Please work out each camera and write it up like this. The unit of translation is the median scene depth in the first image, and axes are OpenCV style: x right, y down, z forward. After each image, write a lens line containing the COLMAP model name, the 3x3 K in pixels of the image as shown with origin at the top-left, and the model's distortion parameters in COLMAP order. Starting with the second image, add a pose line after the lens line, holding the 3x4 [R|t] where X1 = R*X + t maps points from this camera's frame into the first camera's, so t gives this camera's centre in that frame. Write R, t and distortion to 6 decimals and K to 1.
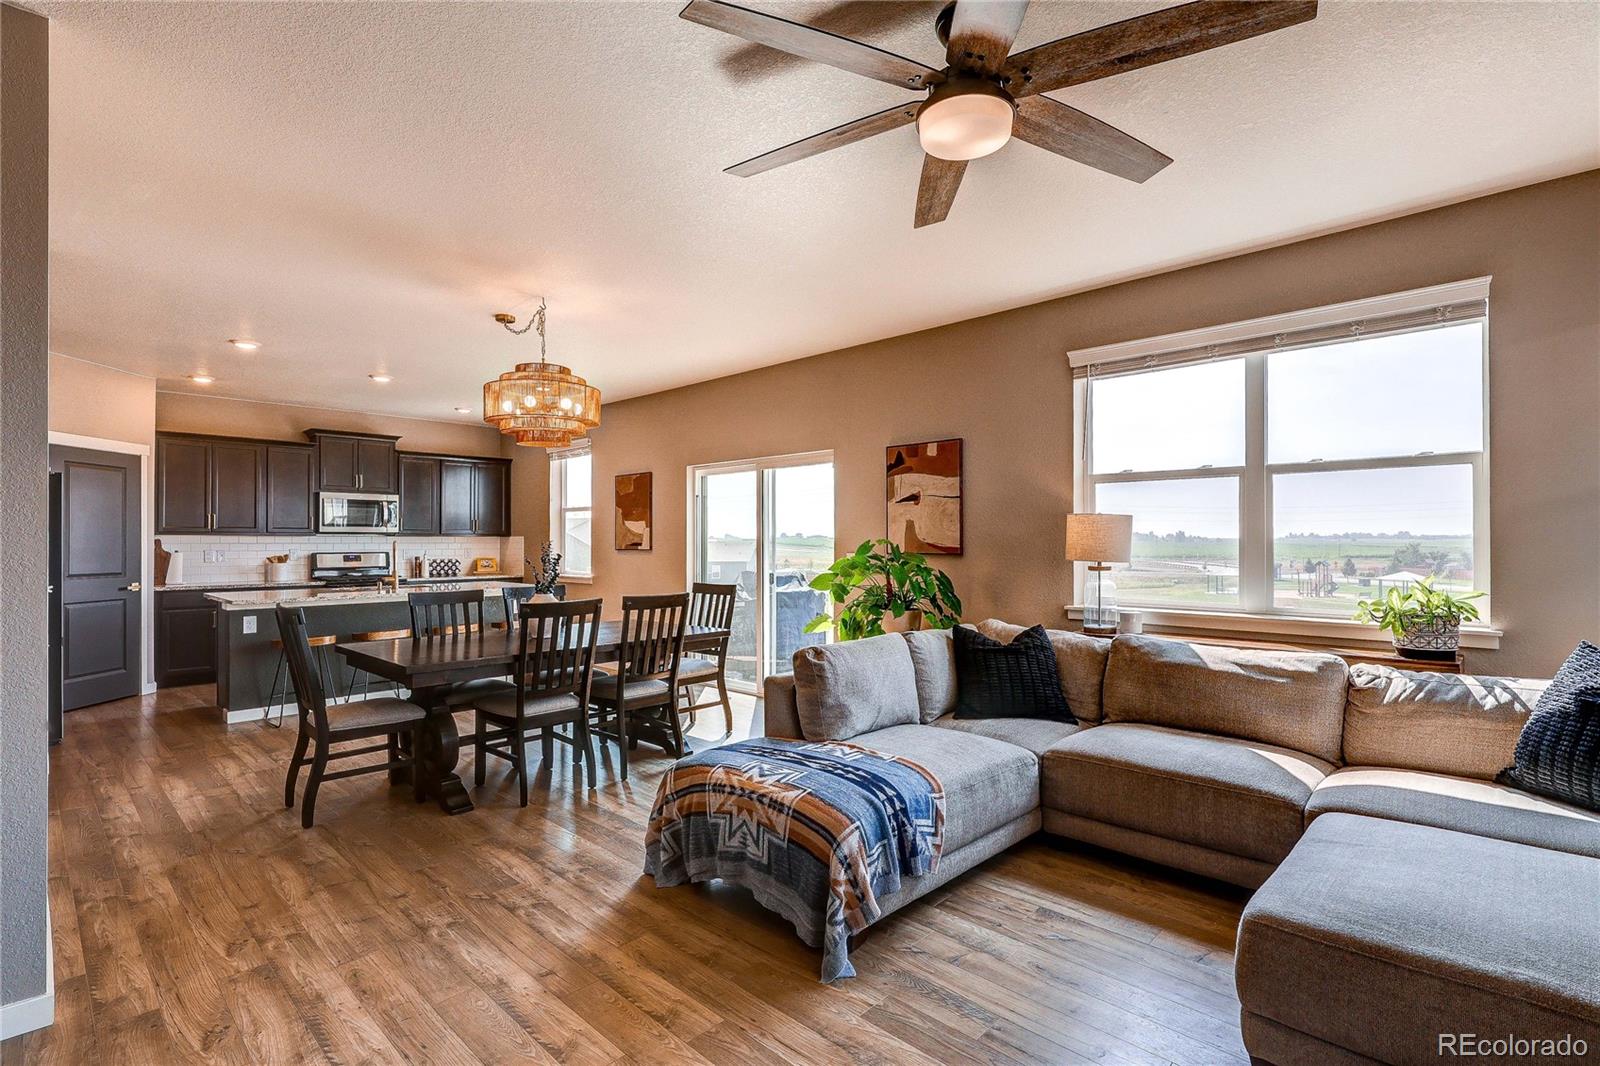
lens RADIAL K [[752.8, 0, 802.5], [0, 752.8, 542.0], [0, 0, 1]] dist [-0.000866, -0.000108]
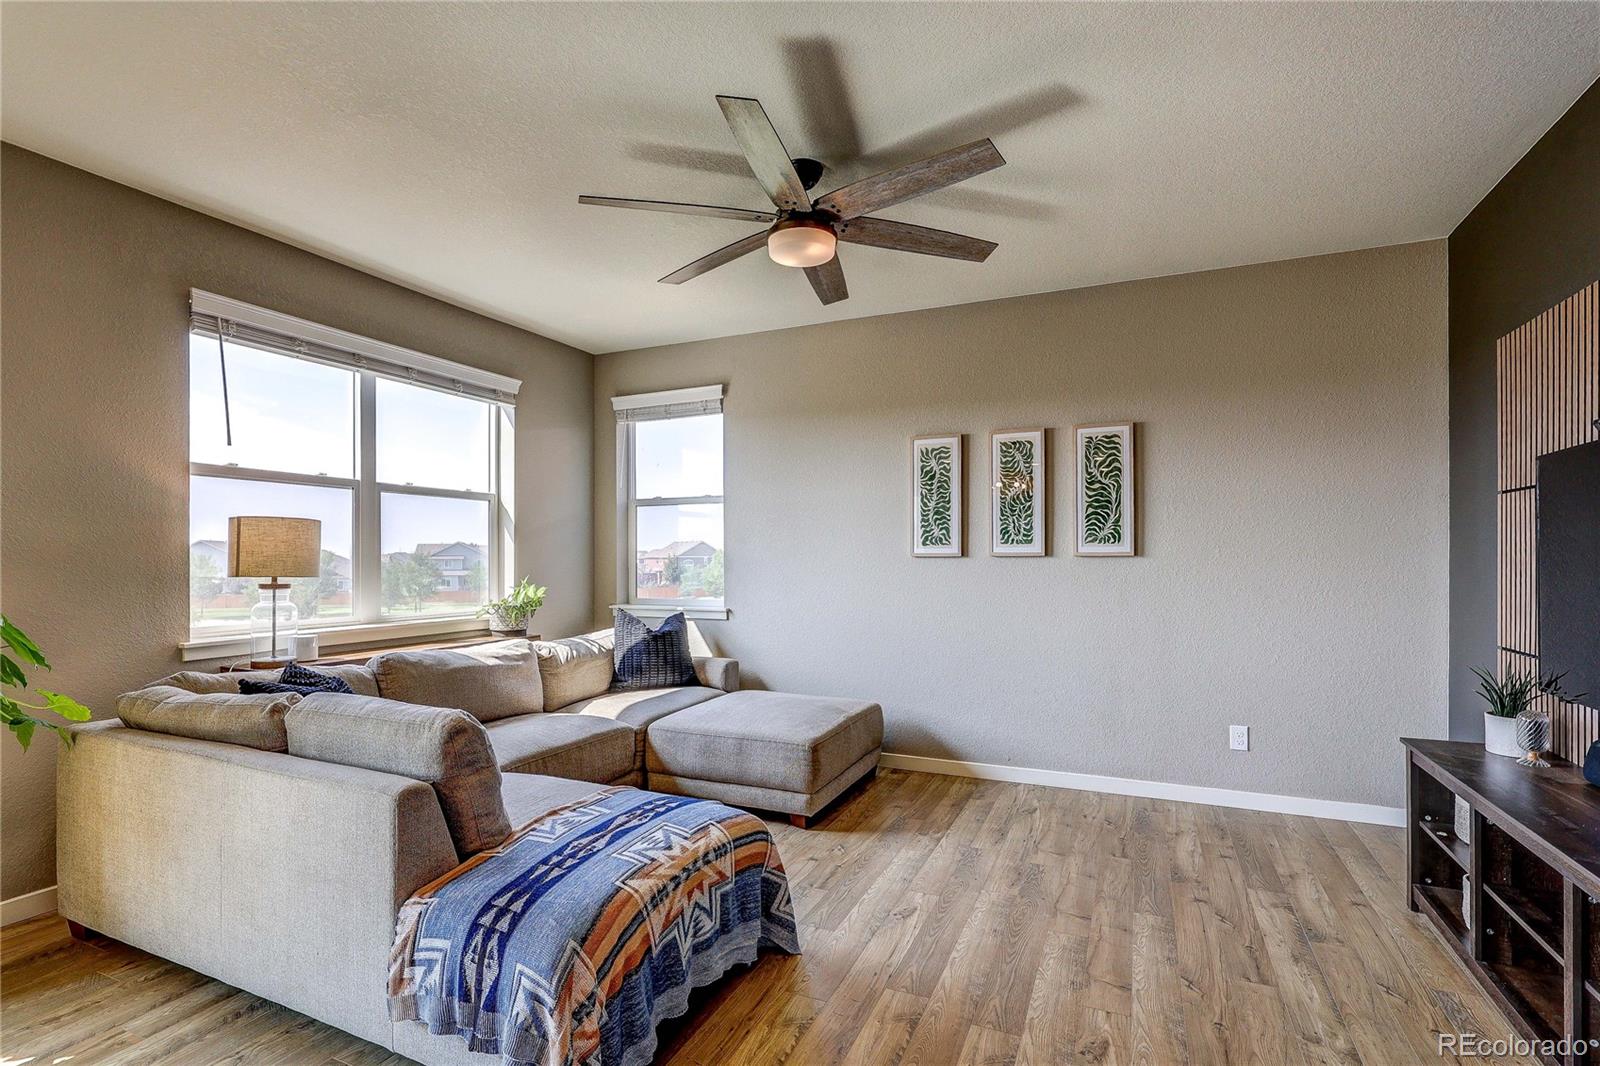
lens RADIAL K [[743.8, 0, 805.3], [0, 743.8, 551.4], [0, 0, 1]] dist [0.000872, 0.000036]
pose [[-0.330766, 0.011274, 0.943645, -0.319733], [0.000410, 0.999930, -0.011803, 0.004434], [-0.943713, -0.003517, -0.330748, 0.430965]]
